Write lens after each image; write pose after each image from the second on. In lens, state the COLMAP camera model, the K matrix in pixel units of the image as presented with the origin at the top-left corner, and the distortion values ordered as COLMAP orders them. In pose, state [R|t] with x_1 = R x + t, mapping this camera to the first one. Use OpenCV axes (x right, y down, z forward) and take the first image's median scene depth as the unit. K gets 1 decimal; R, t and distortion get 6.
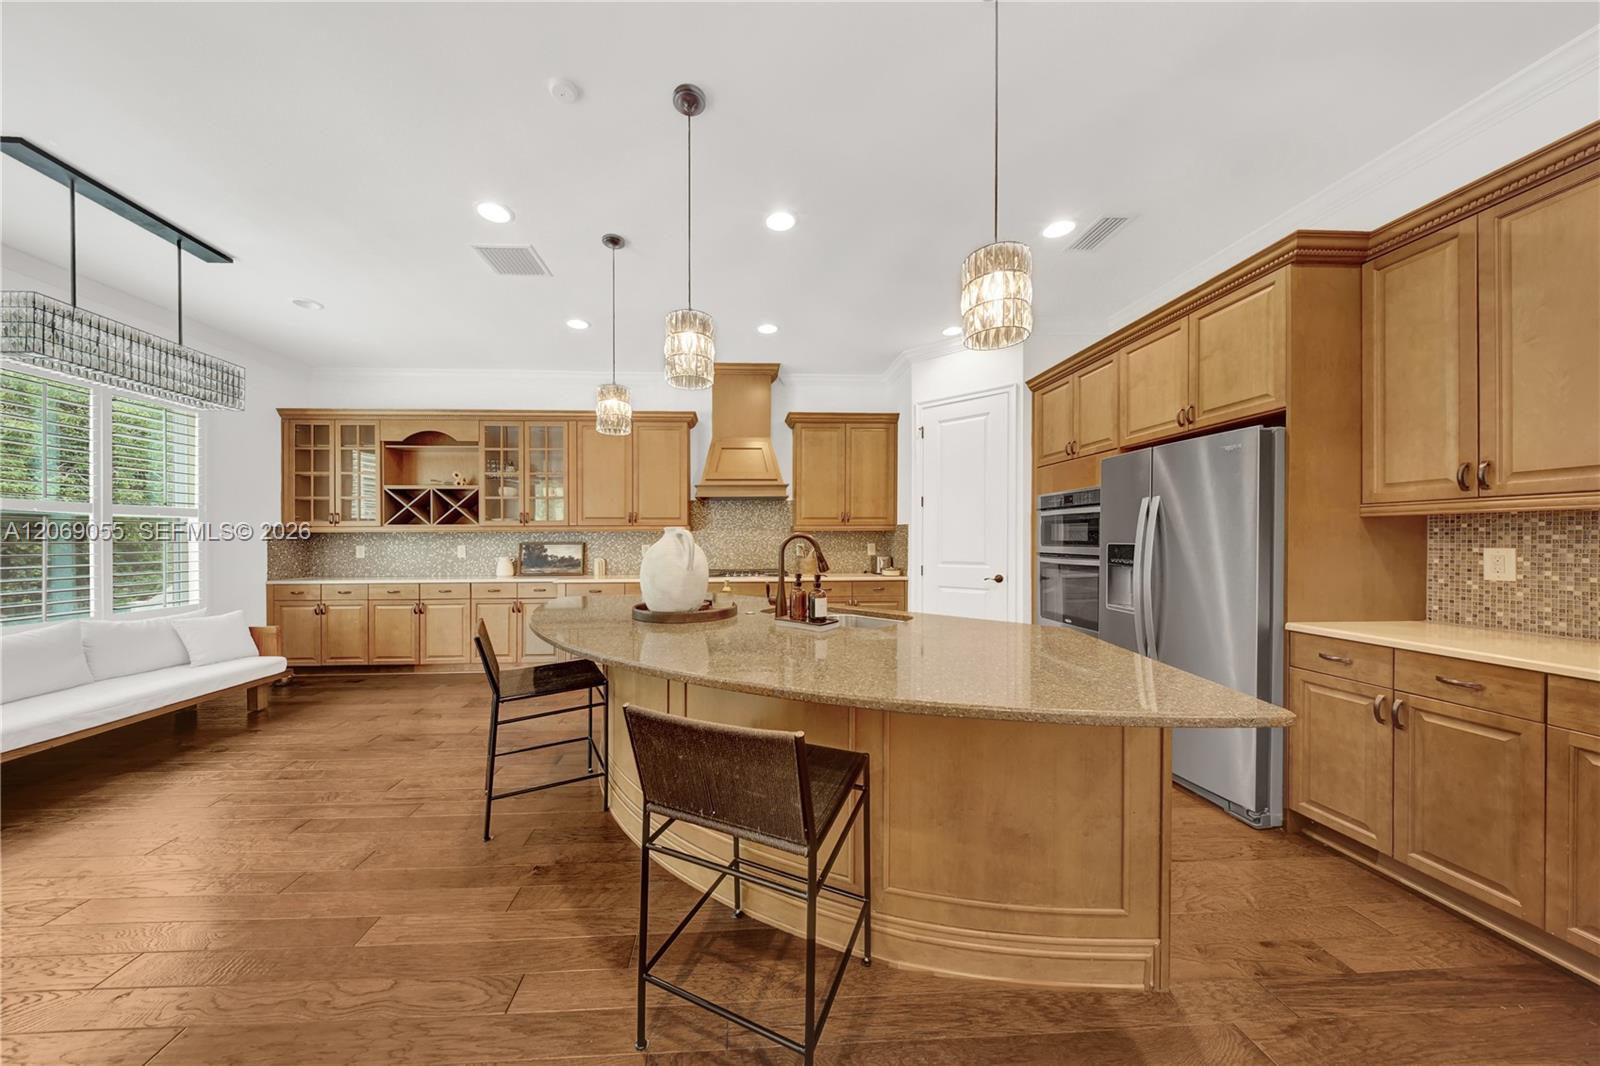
lens RADIAL K [[479.9, 0, 750.1], [0, 479.9, 547.8], [0, 0, 1]] dist [-0.005698, -0.000254]
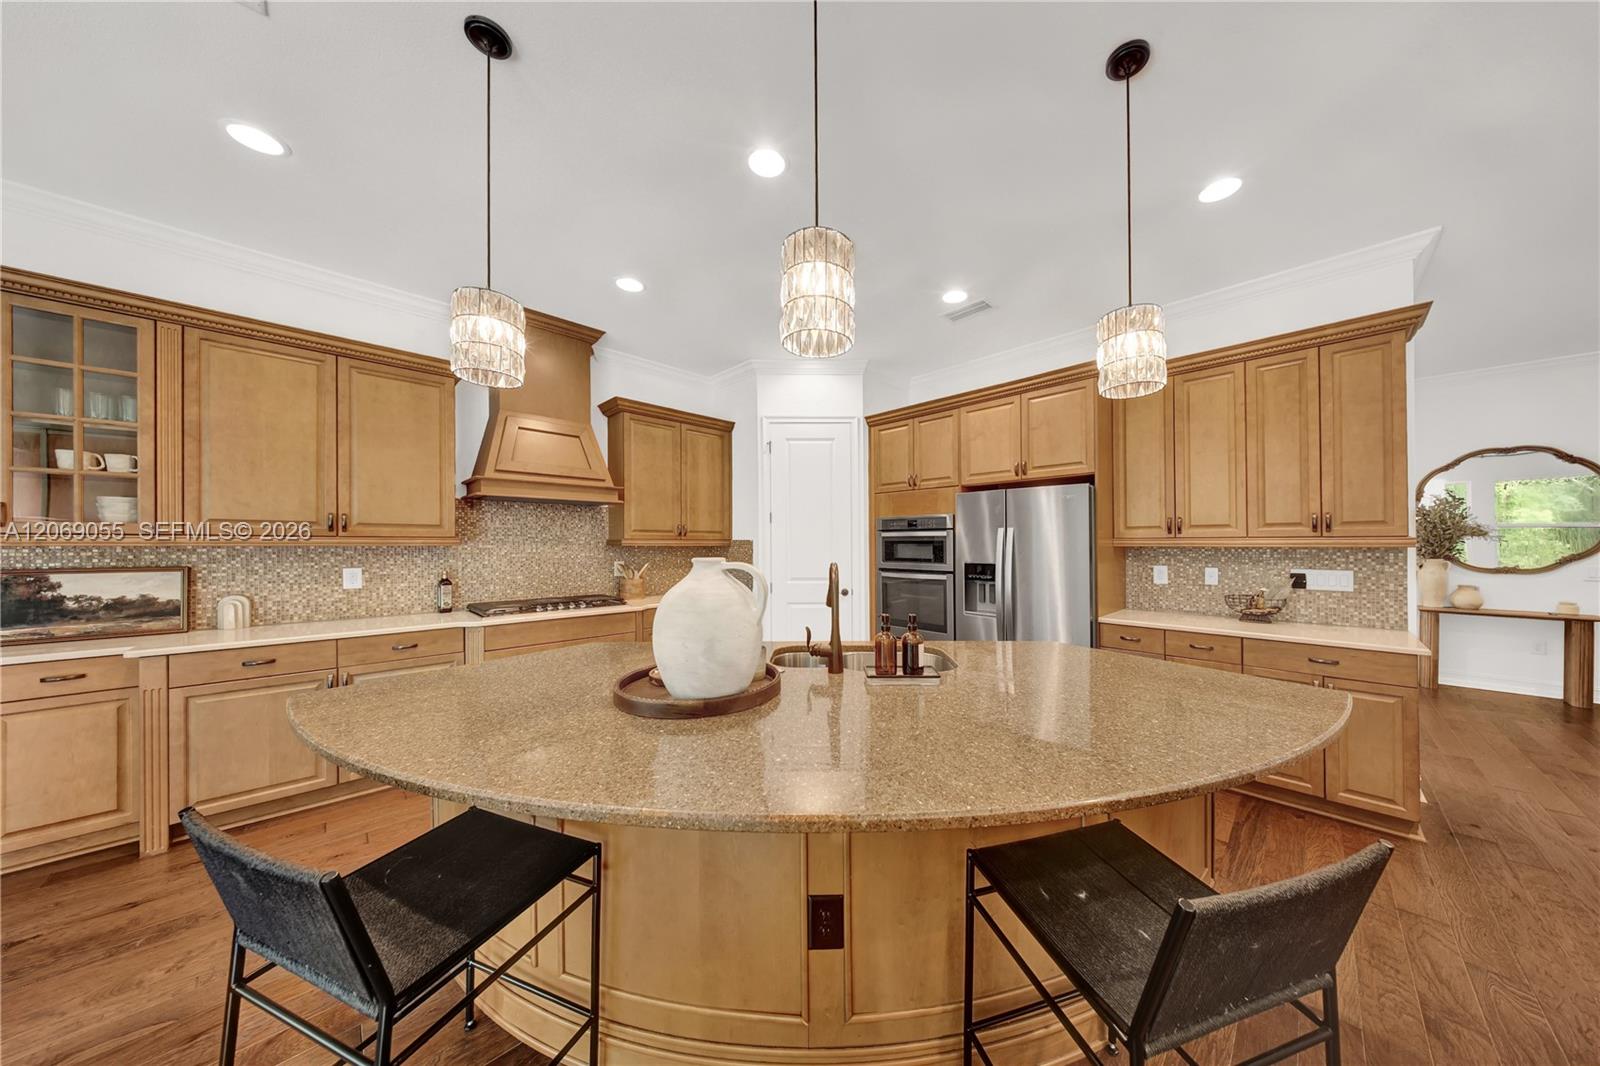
lens RADIAL K [[479.9, 0, 827.1], [0, 479.9, 548.6], [0, 0, 1]] dist [-0.005698, -0.000254]
pose [[0.738208, 0.000200, 0.674573, -0.201626], [0.009596, 0.999896, -0.010797, -0.019961], [-0.674505, 0.014443, 0.738129, 0.186351]]
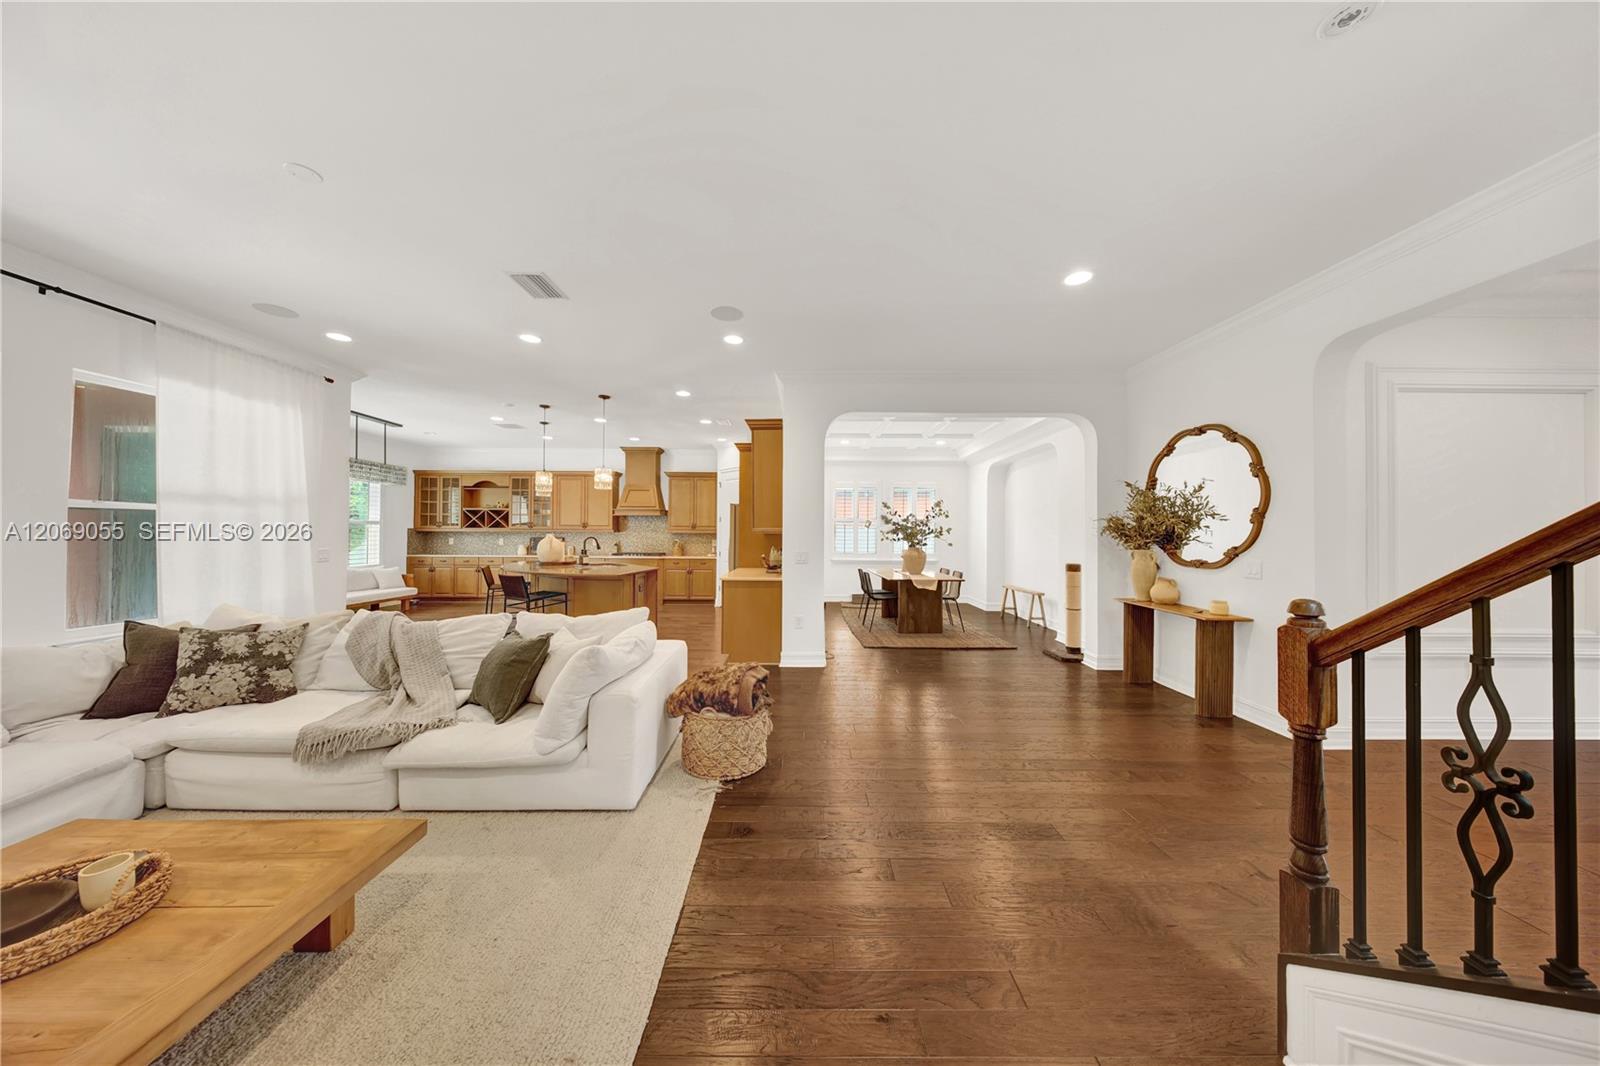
lens RADIAL K [[479.9, 0, 805.7], [0, 479.9, 539.9], [0, 0, 1]] dist [-0.005698, -0.000254]
pose [[0.998448, 0.010052, -0.054784, 0.778511], [-0.010442, 0.999922, -0.006842, 0.000893], [0.054711, 0.007403, 0.998475, -0.920679]]
